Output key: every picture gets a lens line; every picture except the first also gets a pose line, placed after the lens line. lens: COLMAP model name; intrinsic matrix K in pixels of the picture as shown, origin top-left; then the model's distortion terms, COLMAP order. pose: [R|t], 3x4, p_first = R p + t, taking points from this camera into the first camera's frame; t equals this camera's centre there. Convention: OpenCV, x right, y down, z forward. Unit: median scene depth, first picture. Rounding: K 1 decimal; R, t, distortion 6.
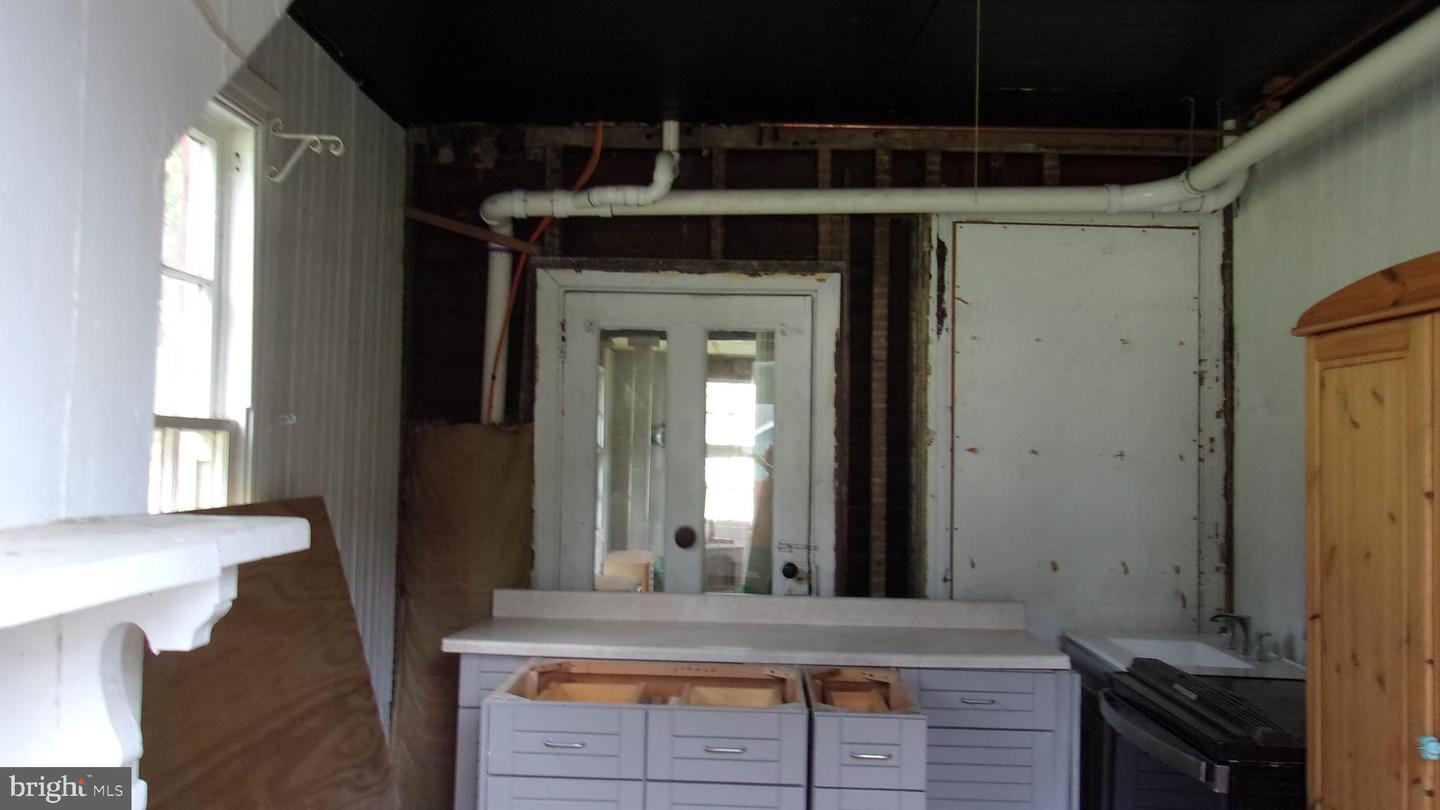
lens RADIAL K [[1128.9, 0, 720.0], [0, 1128.9, 409.2], [0, 0, 1]] dist [0.001512, -0.008353]
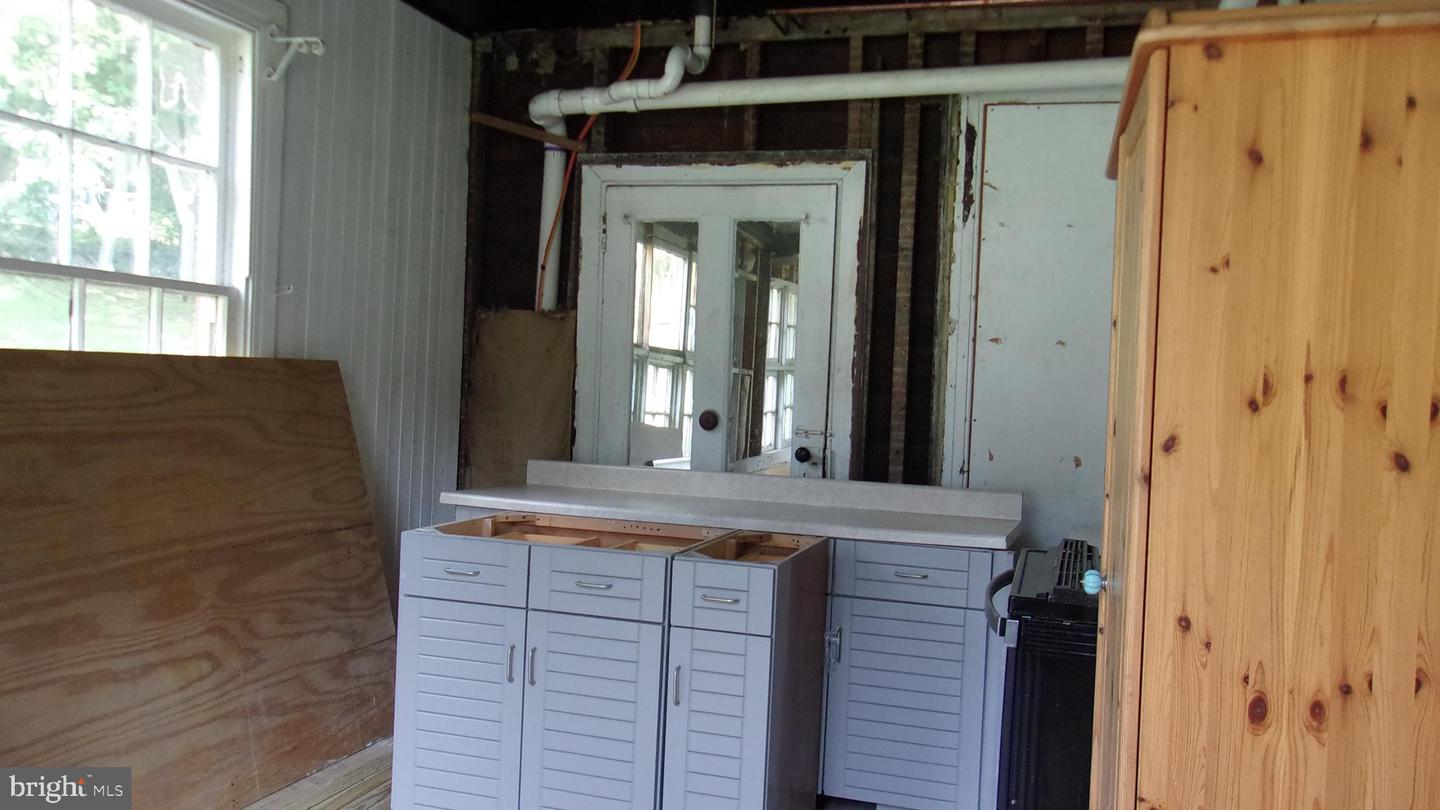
lens RADIAL K [[1128.9, 0, 718.6], [0, 1128.9, 401.6], [0, 0, 1]] dist [0.001512, -0.008353]
pose [[0.965304, 0.026251, -0.259804, 0.246039], [-0.013038, 0.998538, 0.052452, 0.040997], [0.260802, -0.047244, 0.964236, -0.004412]]
